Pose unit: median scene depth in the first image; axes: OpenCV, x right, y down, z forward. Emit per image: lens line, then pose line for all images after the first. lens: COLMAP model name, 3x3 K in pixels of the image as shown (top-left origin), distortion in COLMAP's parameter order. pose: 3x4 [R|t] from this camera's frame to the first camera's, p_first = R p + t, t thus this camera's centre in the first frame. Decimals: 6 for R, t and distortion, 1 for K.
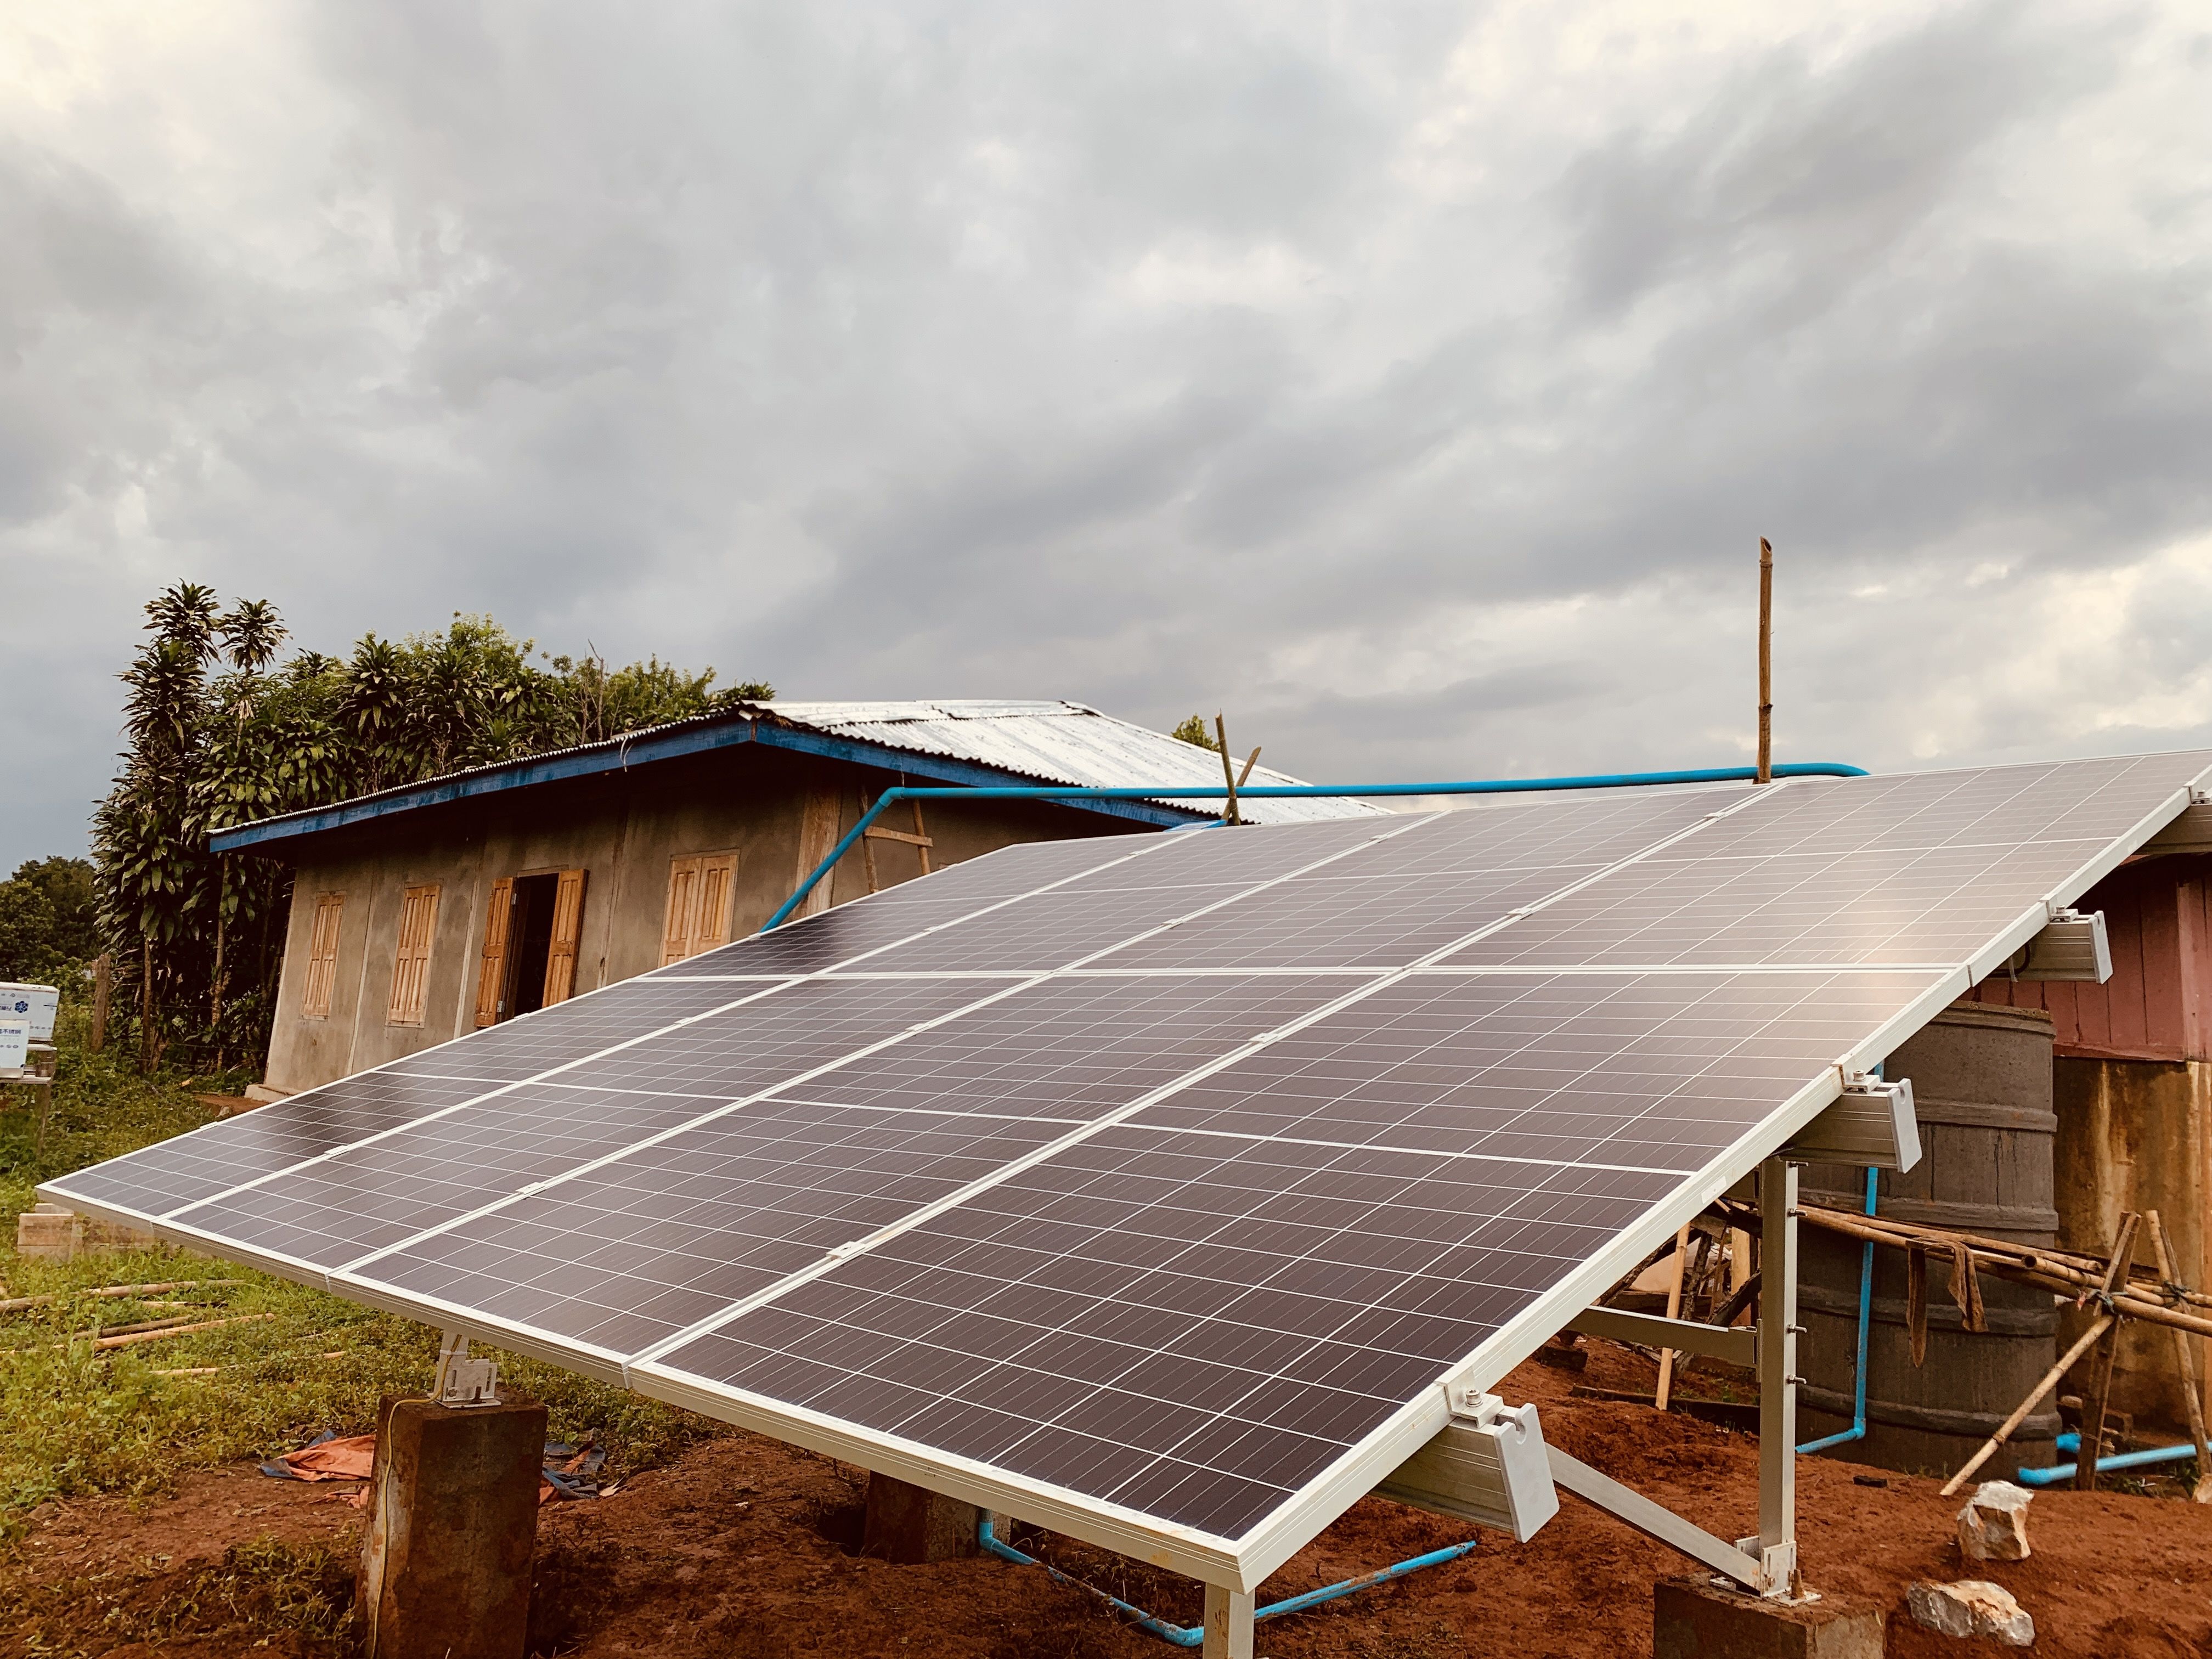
lens RADIAL K [[1693.1, 0, 1103.7], [0, 1693.1, 828.1], [0, 0, 1]] dist [0.024171, -0.023779]
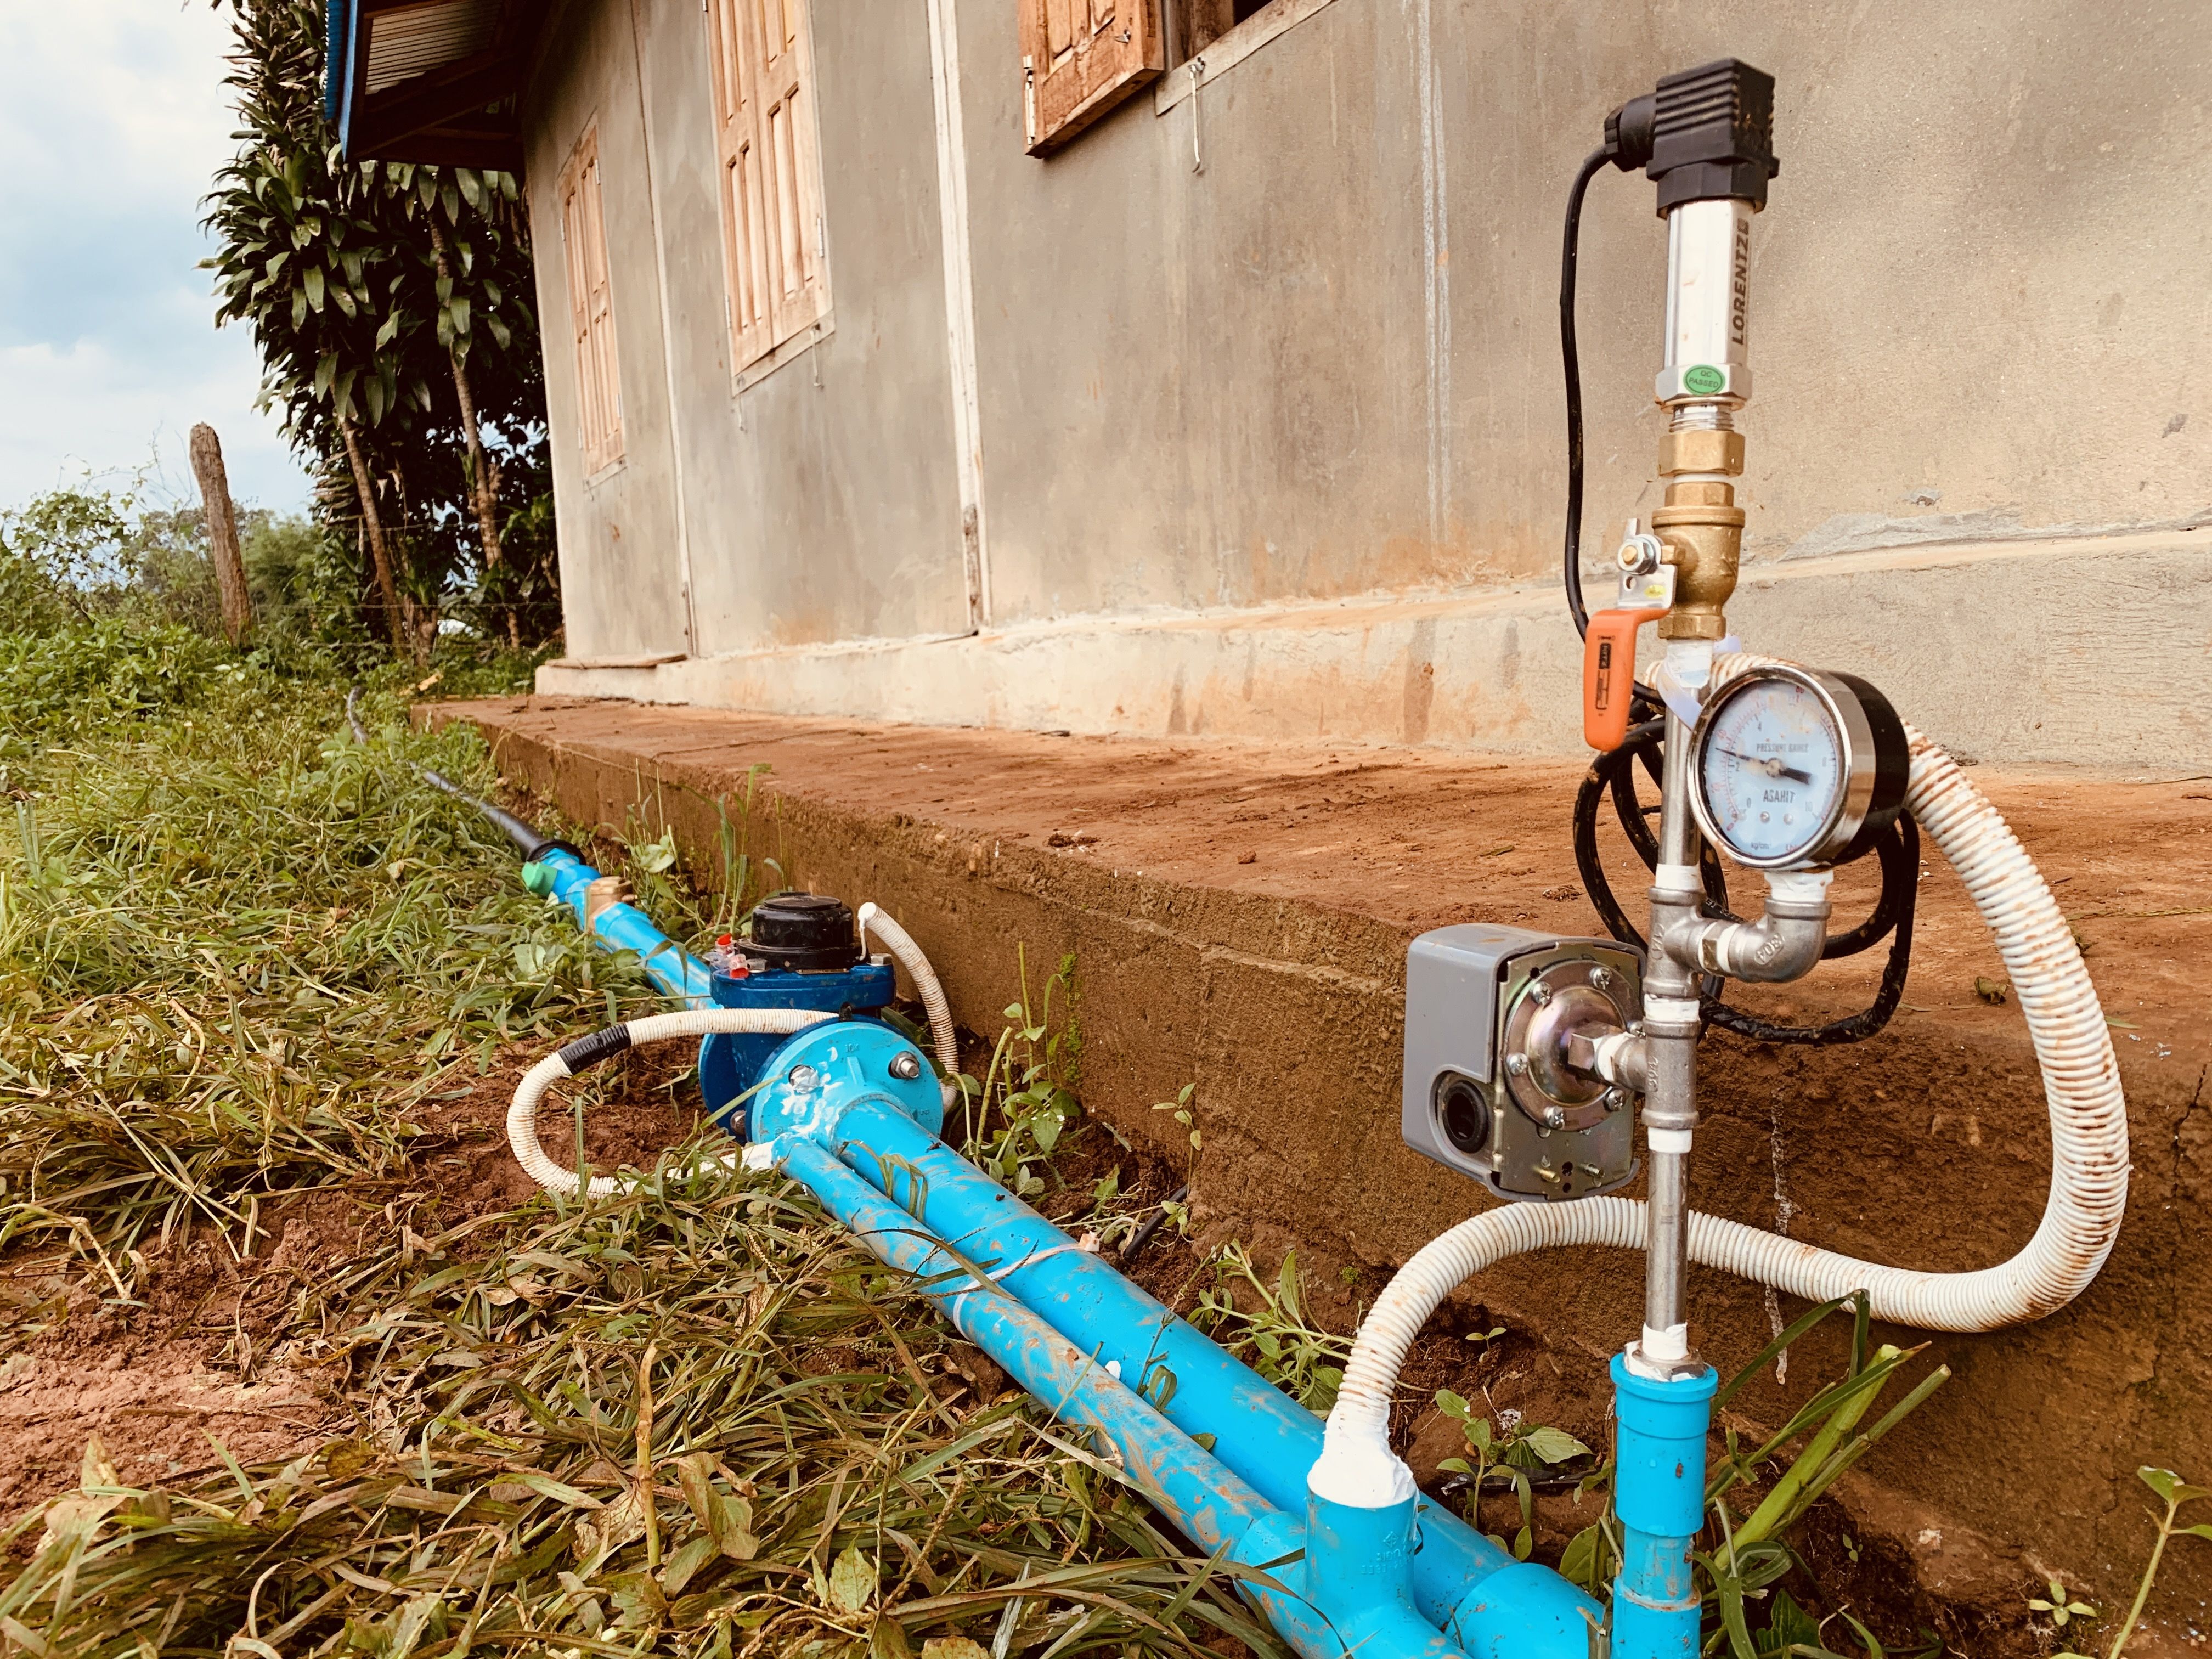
lens RADIAL K [[1693.1, 0, 1106.3], [0, 1693.1, 829.1], [0, 0, 1]] dist [0.024171, -0.023779]
pose [[0.958850, -0.096487, -0.267013, -0.220007], [0.160499, 0.959994, 0.229458, 0.103354], [0.234191, -0.262872, 0.935977, 0.550070]]
